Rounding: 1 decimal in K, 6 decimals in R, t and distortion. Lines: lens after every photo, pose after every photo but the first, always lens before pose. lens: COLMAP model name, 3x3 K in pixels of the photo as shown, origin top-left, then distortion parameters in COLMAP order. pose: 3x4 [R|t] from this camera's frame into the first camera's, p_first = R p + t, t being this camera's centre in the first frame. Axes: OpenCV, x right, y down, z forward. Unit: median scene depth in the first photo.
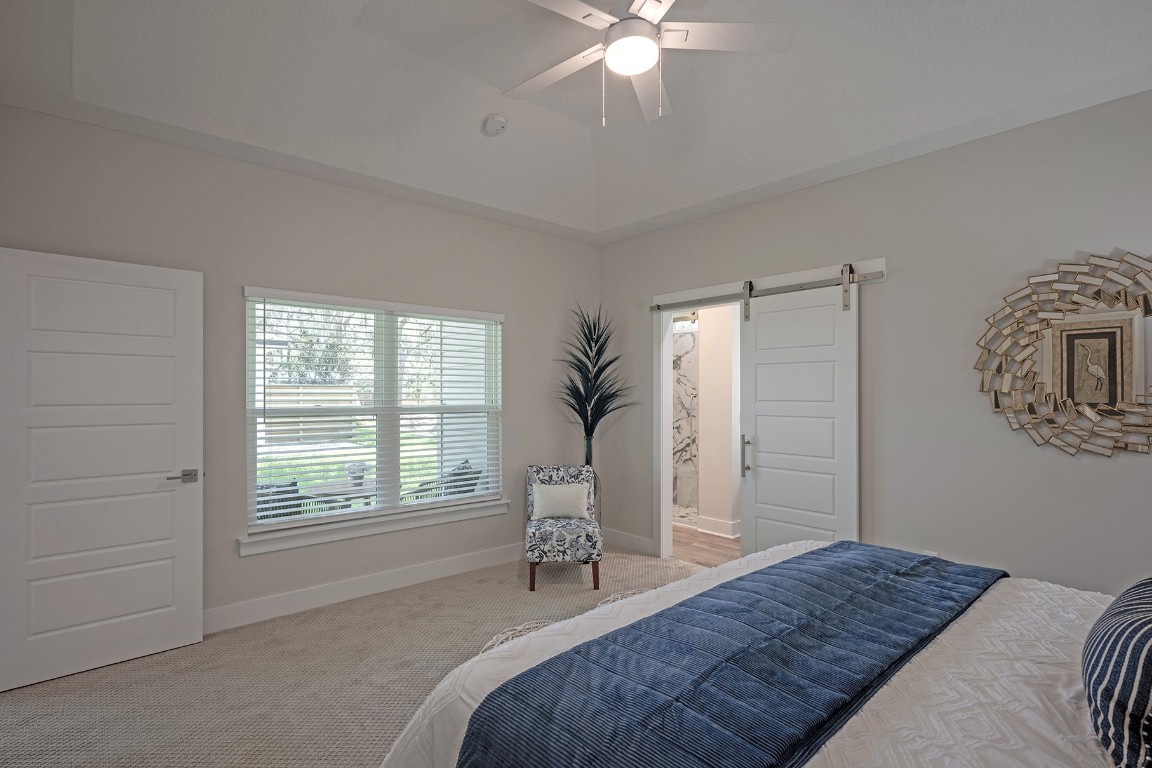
lens RADIAL K [[561.1, 0, 577.7], [0, 561.1, 399.3], [0, 0, 1]] dist [-0.000461, 0.000153]
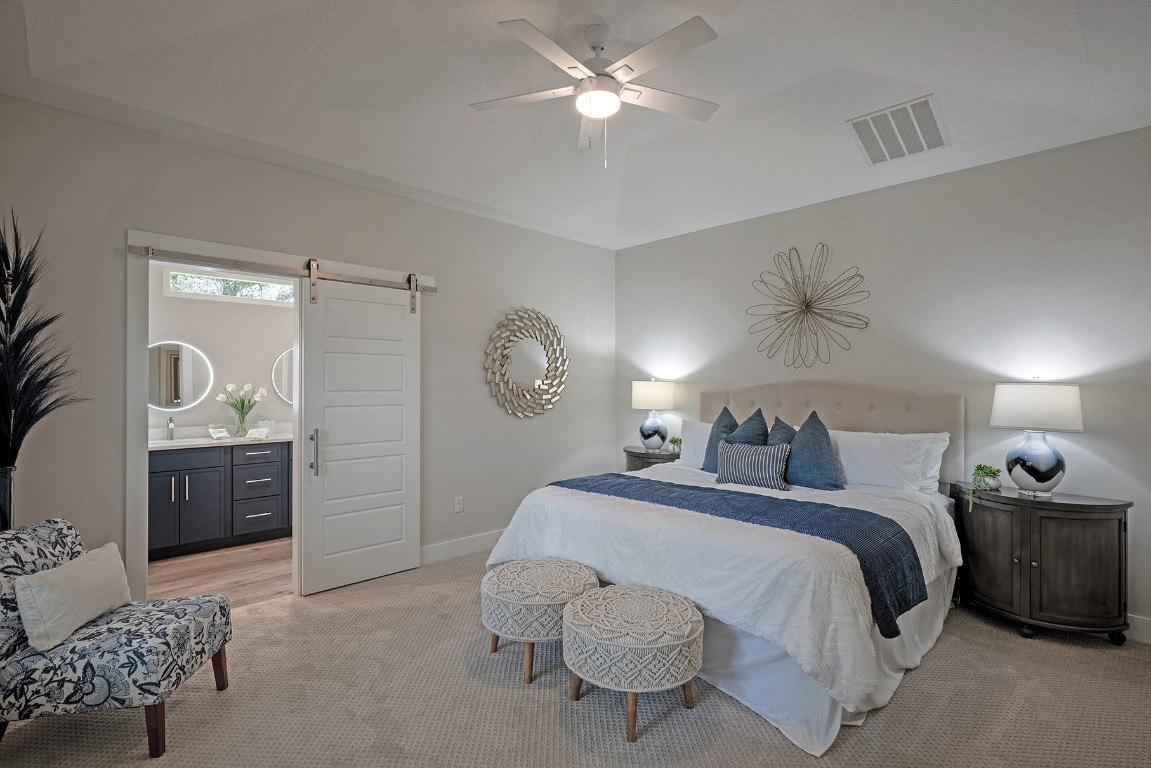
lens RADIAL K [[552.6, 0, 571.4], [0, 552.6, 373.8], [0, 0, 1]] dist [-0.000536, 0.001645]
pose [[-0.033294, 0.017254, 0.999297, -0.677885], [0.005764, 0.999838, -0.017071, -0.008379], [-0.999429, 0.005191, -0.033388, 0.688927]]
